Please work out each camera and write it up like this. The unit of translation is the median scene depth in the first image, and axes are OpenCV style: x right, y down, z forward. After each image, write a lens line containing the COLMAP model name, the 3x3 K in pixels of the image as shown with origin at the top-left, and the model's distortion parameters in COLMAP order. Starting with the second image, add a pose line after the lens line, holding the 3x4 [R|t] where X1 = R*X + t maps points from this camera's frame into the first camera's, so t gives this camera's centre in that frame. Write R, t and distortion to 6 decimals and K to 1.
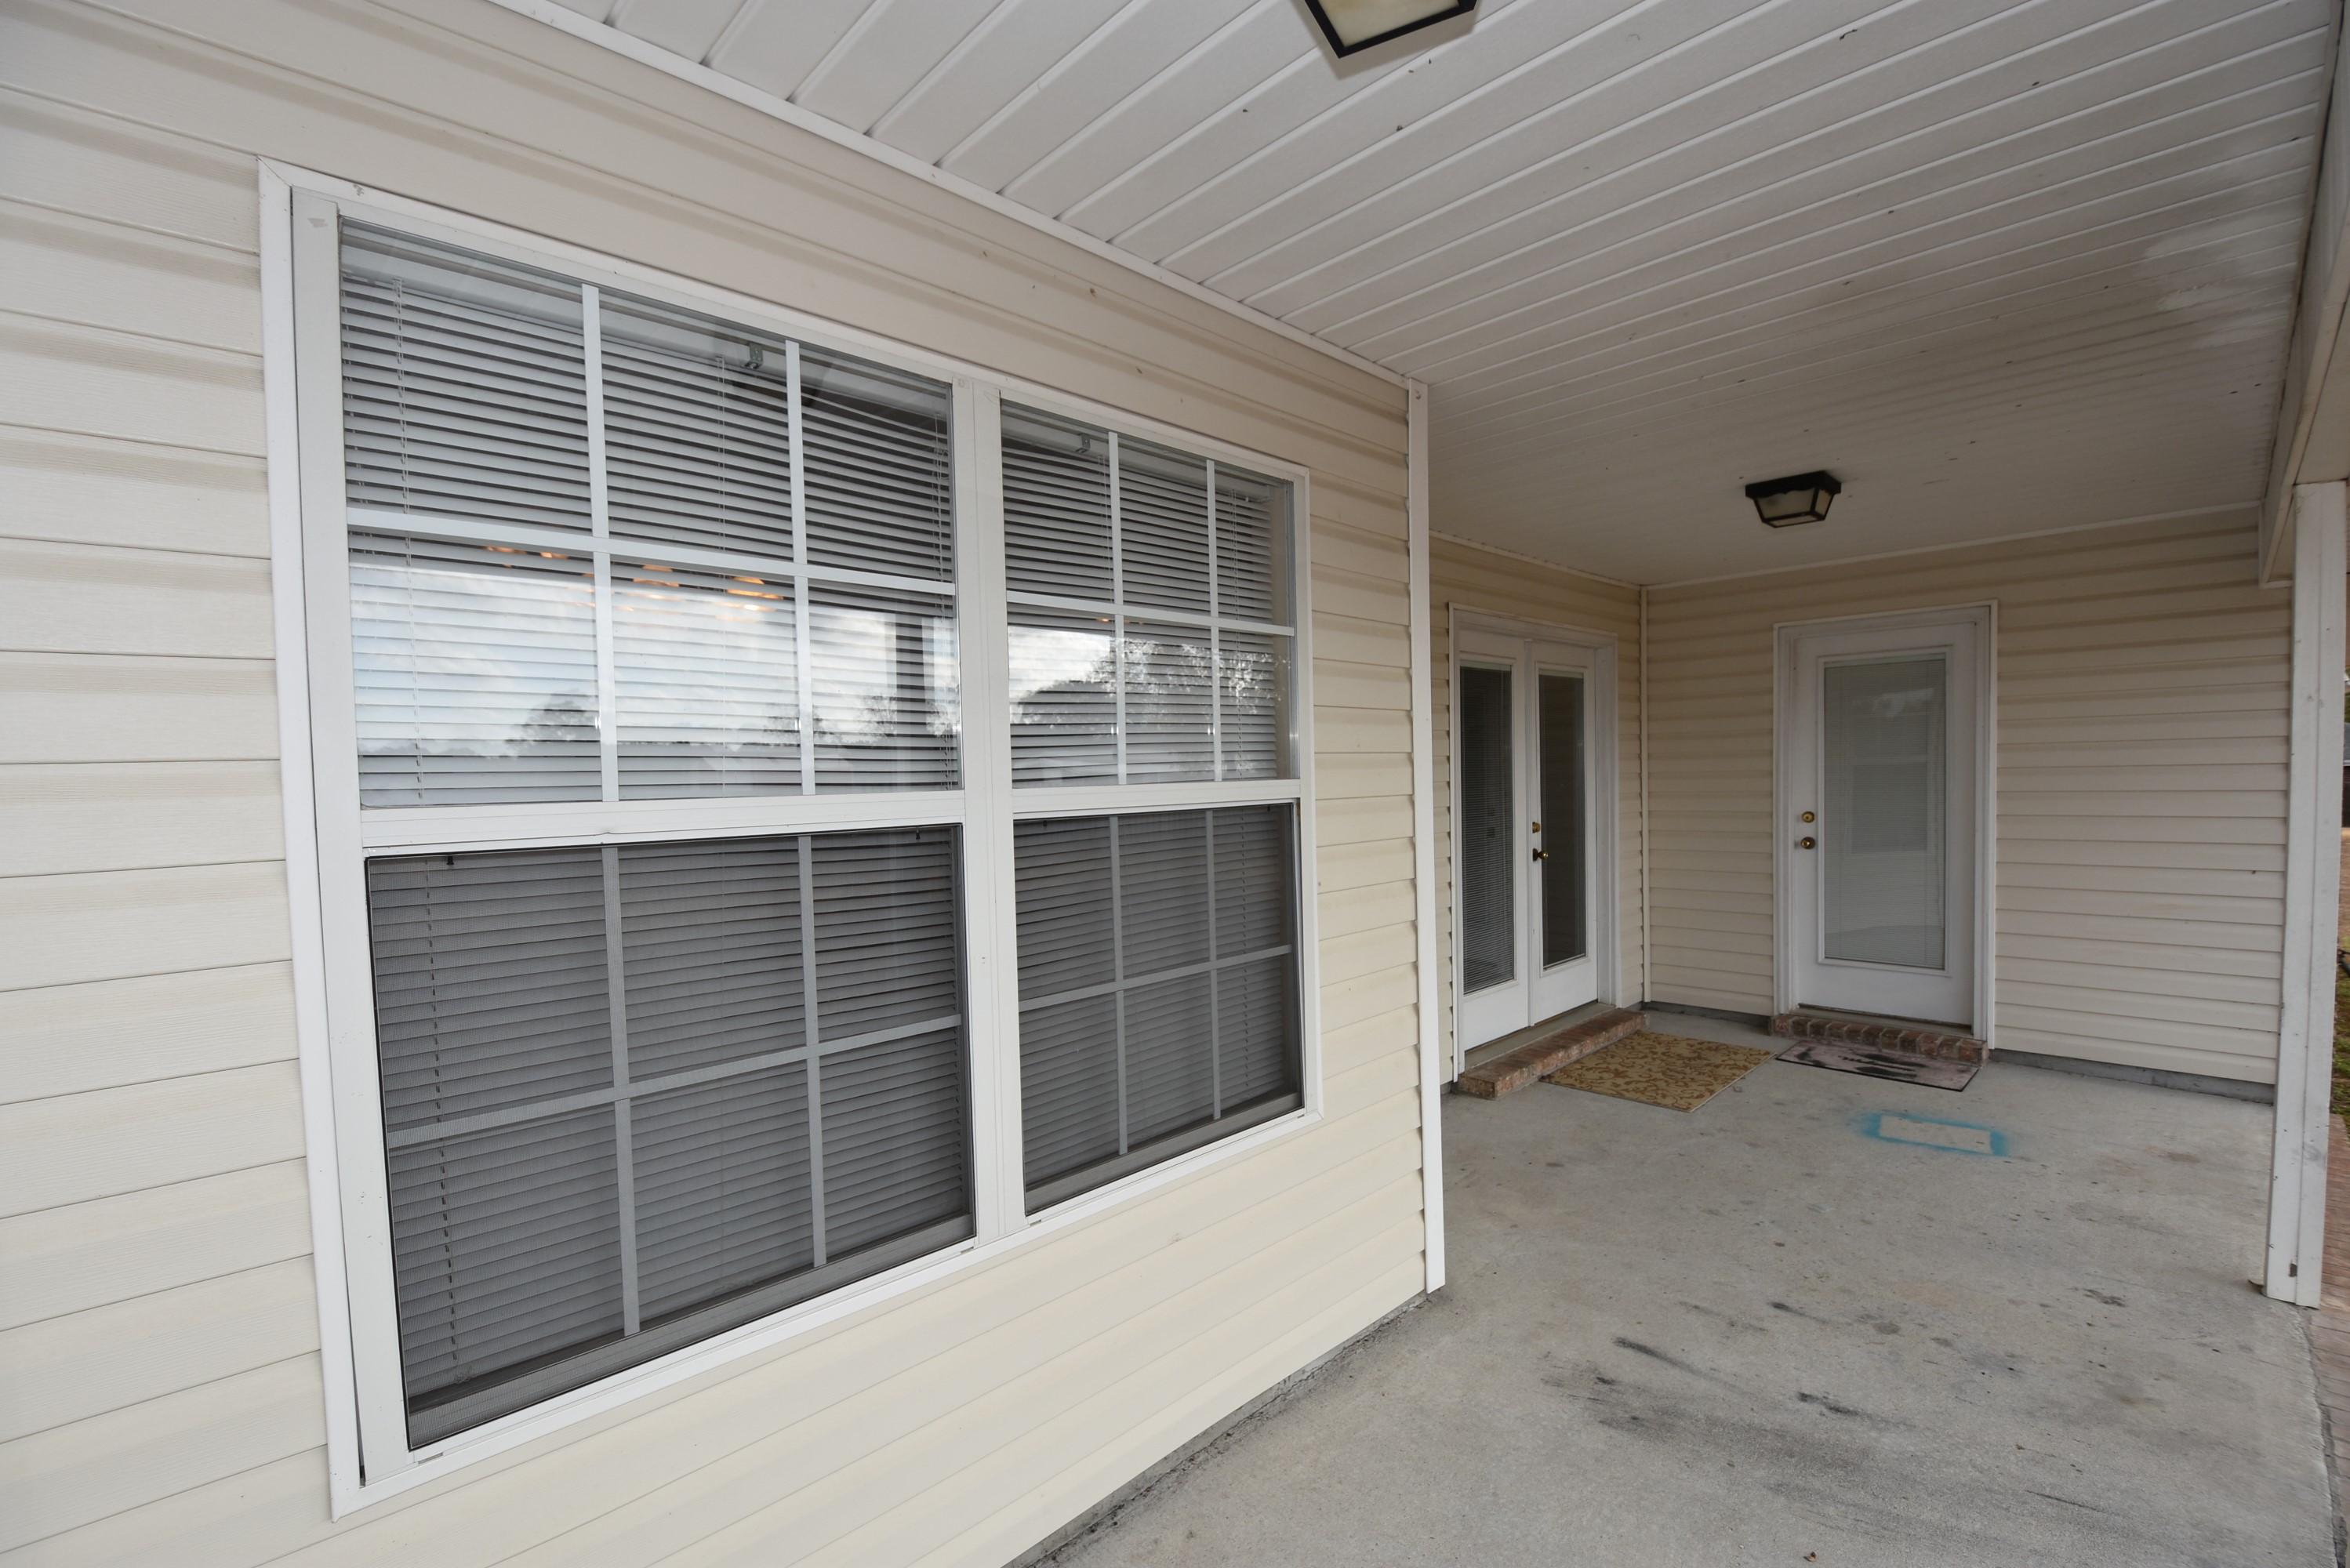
lens RADIAL K [[1034.9, 0, 1182.2], [0, 1034.9, 806.0], [0, 0, 1]] dist [0.031014, -0.023948]
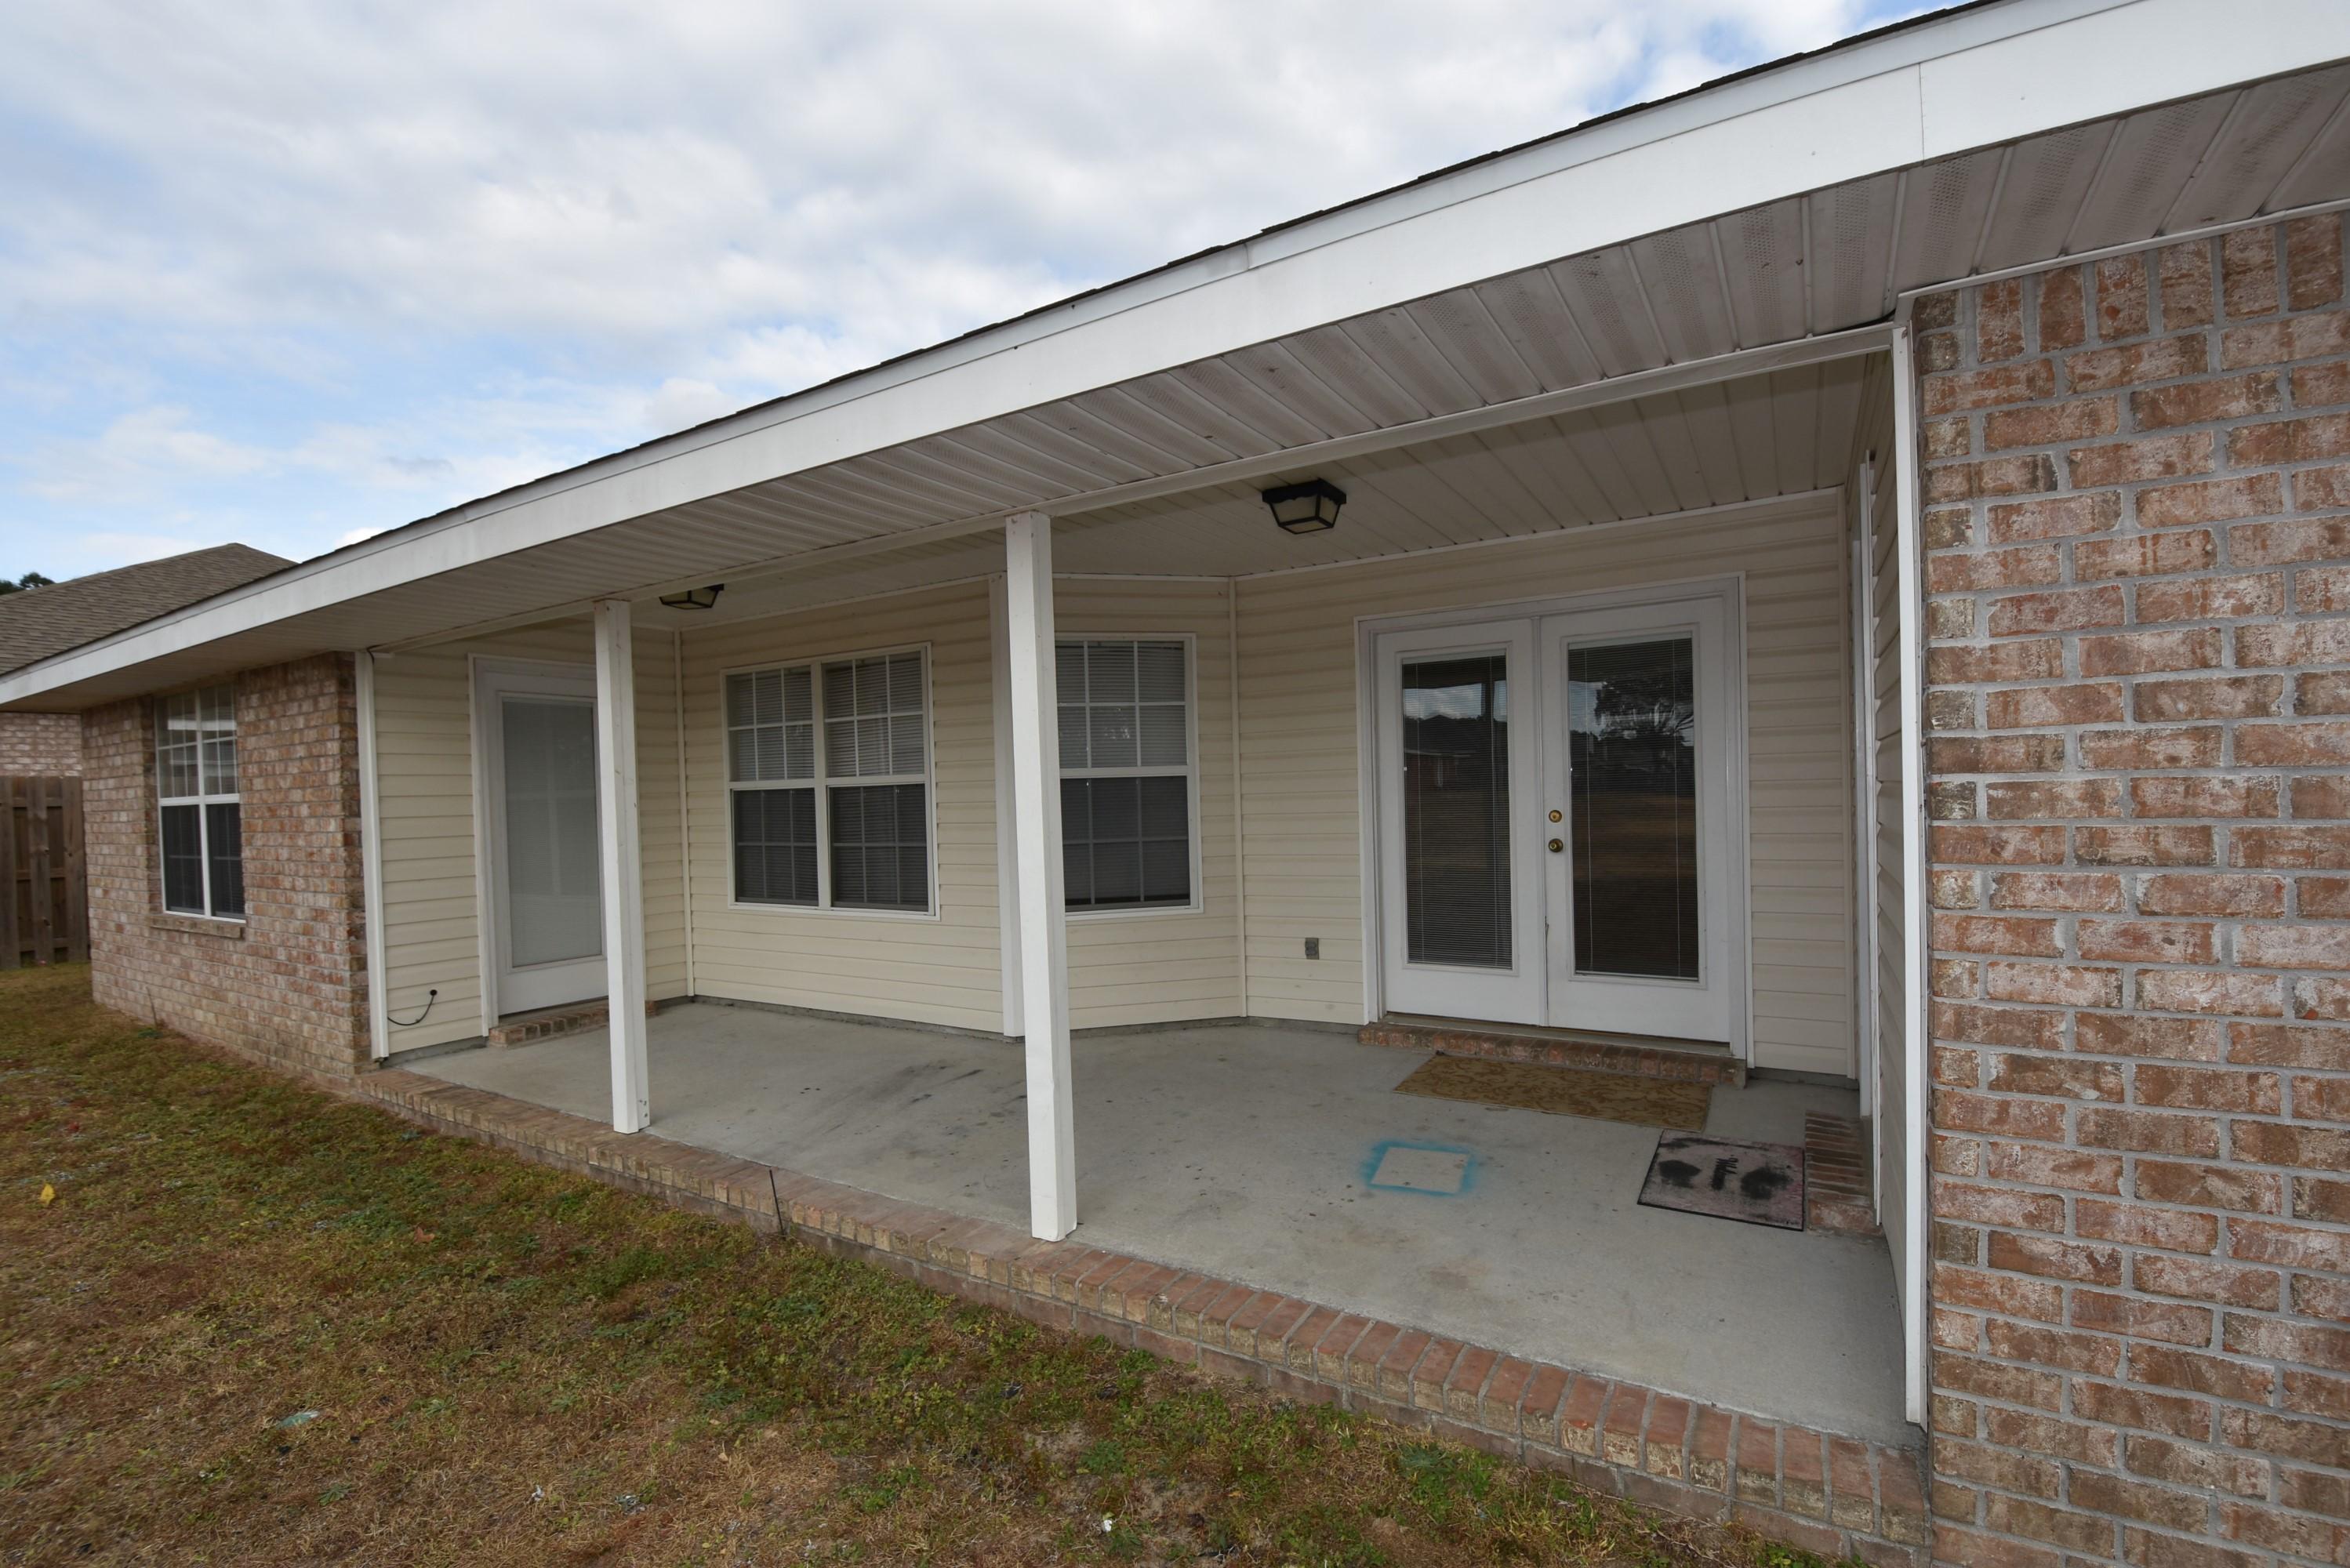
lens RADIAL K [[1034.9, 0, 1182.2], [0, 1034.9, 806.0], [0, 0, 1]] dist [0.031014, -0.023948]
pose [[0.266776, 0.047470, -0.962589, 1.542363], [-0.008325, 0.998862, 0.046951, -0.042924], [0.963723, -0.004512, 0.266868, 0.567120]]
